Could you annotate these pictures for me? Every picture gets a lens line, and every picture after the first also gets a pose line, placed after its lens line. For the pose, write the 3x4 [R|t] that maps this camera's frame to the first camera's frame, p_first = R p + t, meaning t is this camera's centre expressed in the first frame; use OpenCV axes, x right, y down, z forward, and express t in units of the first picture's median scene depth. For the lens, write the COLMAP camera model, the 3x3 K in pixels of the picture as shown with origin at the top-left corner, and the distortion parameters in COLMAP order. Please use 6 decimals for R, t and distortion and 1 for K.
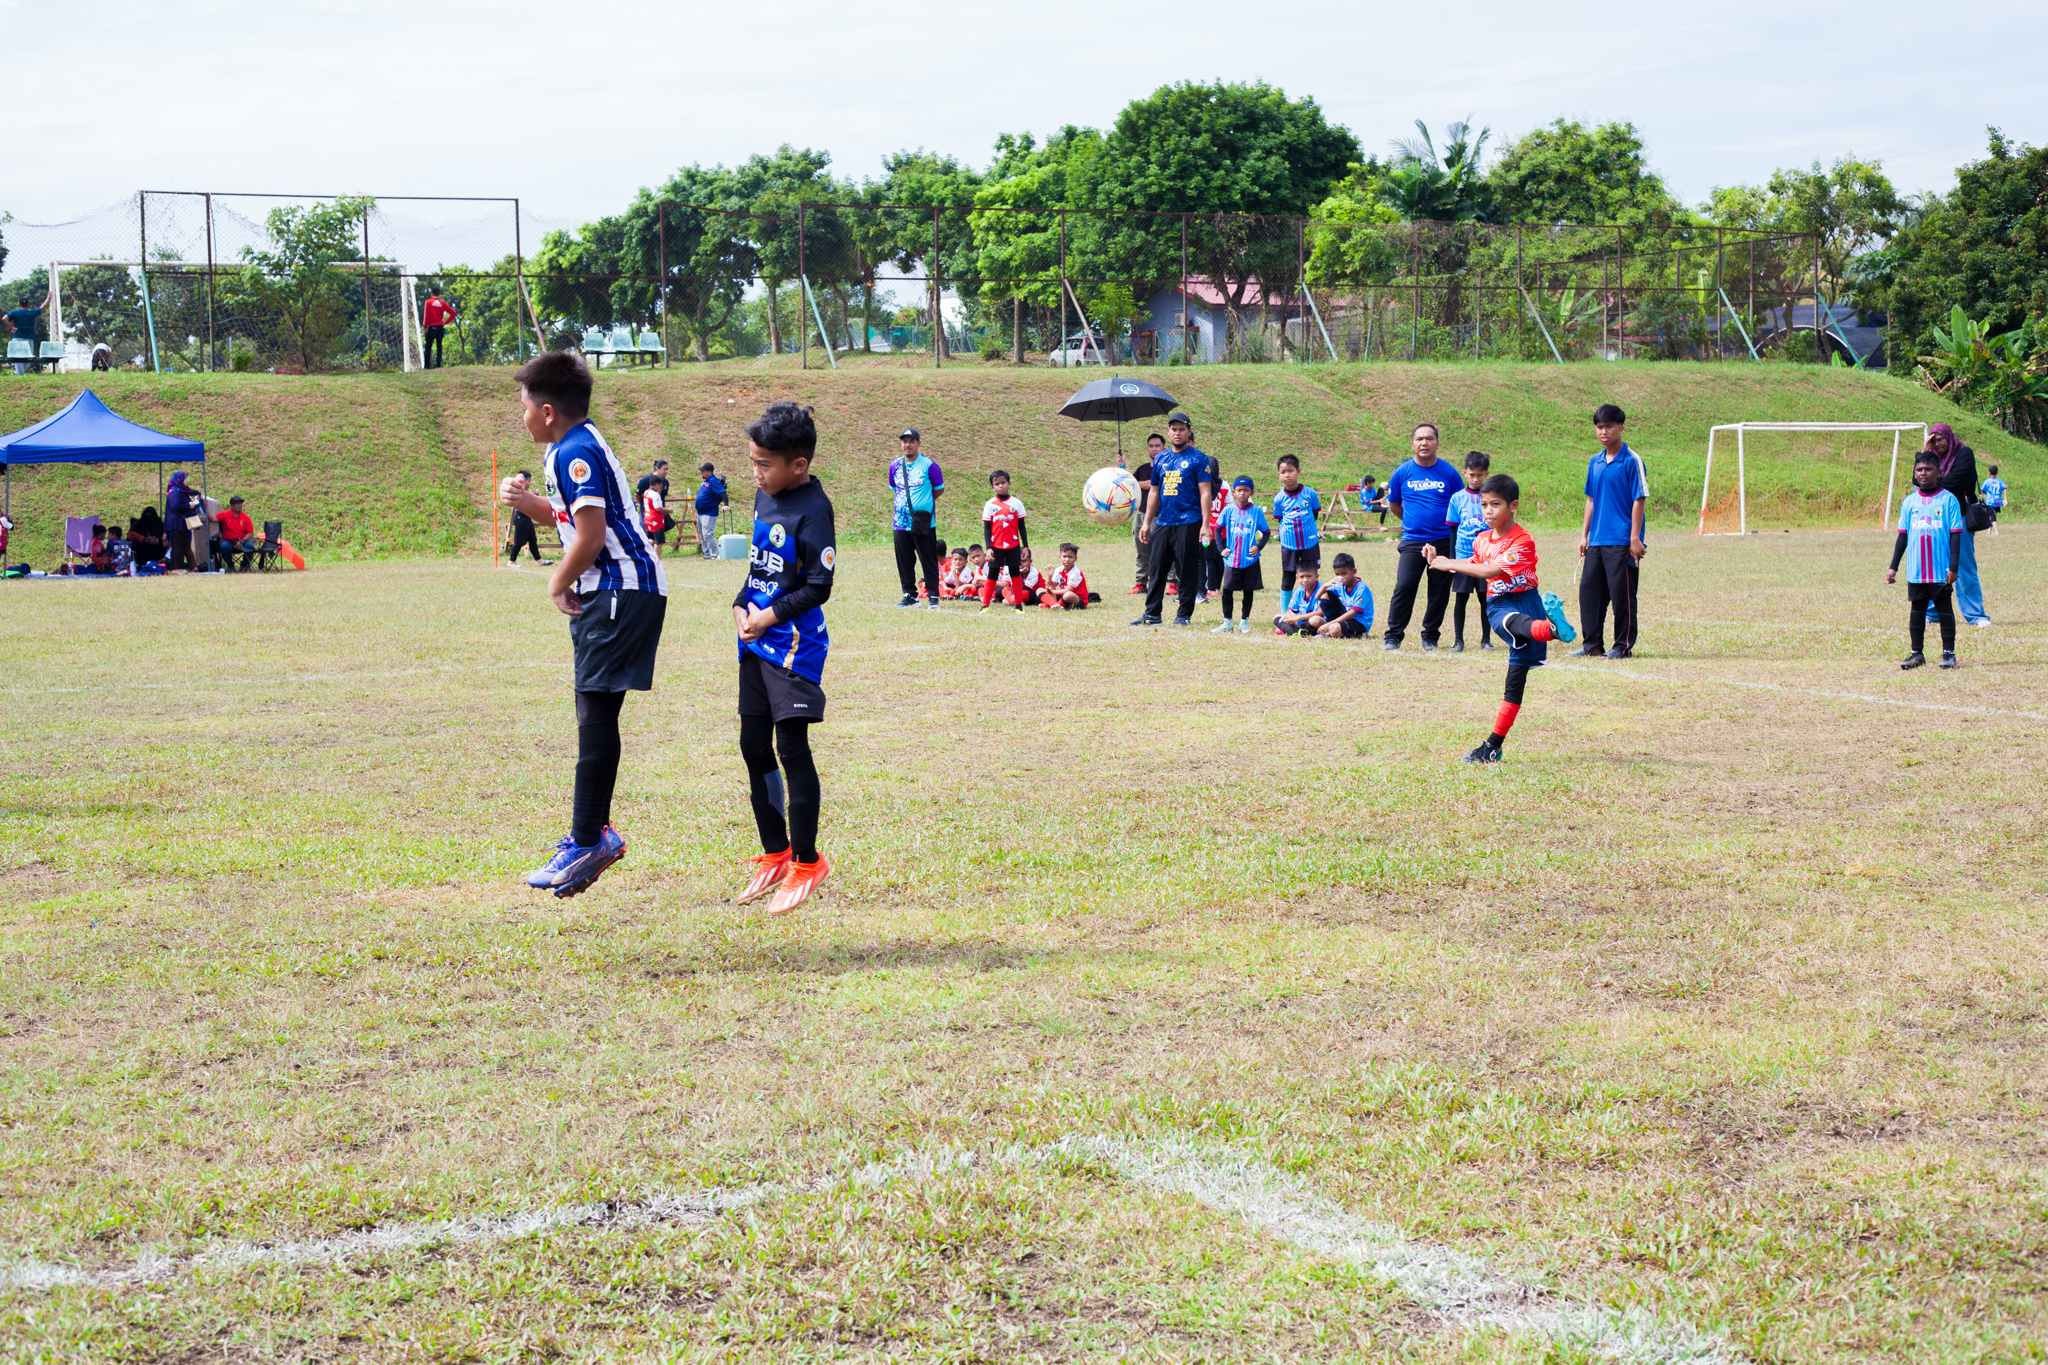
lens RADIAL K [[3012.4, 0, 1022.9], [0, 3012.4, 684.4], [0, 0, 1]] dist [-0.113111, 0.000000]
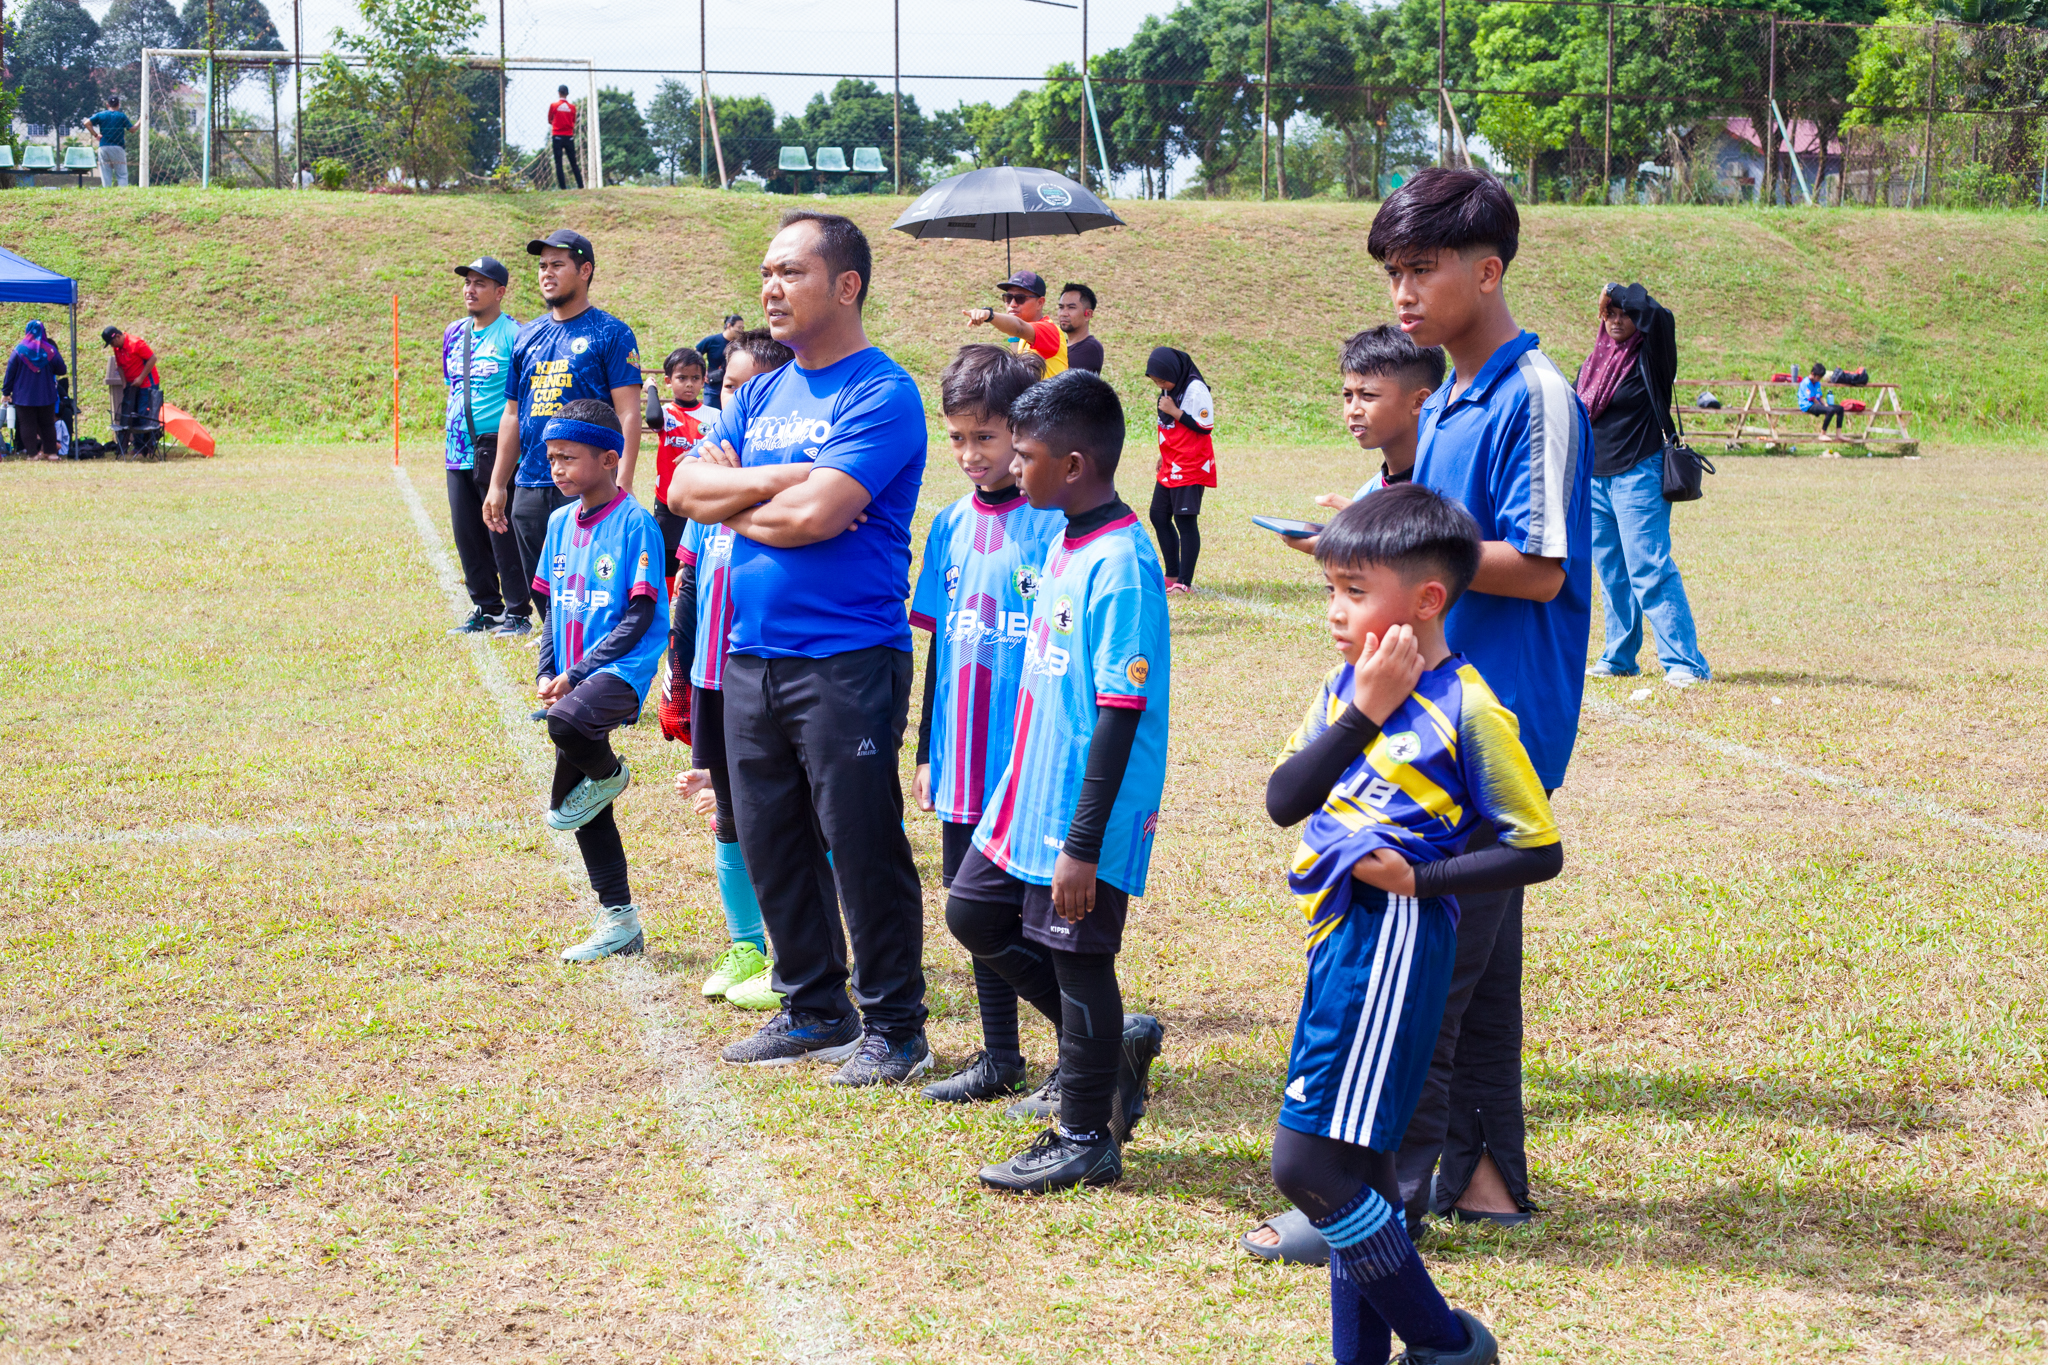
lens RADIAL K [[3012.4, 0, 1024.9], [0, 3012.4, 679.3], [0, 0, 1]] dist [-0.113111, 0.000000]
pose [[0.978432, 0.046392, -0.201290, 0.038174], [-0.037236, 0.998103, 0.049036, -0.010595], [0.203183, -0.040483, 0.978303, 0.129080]]
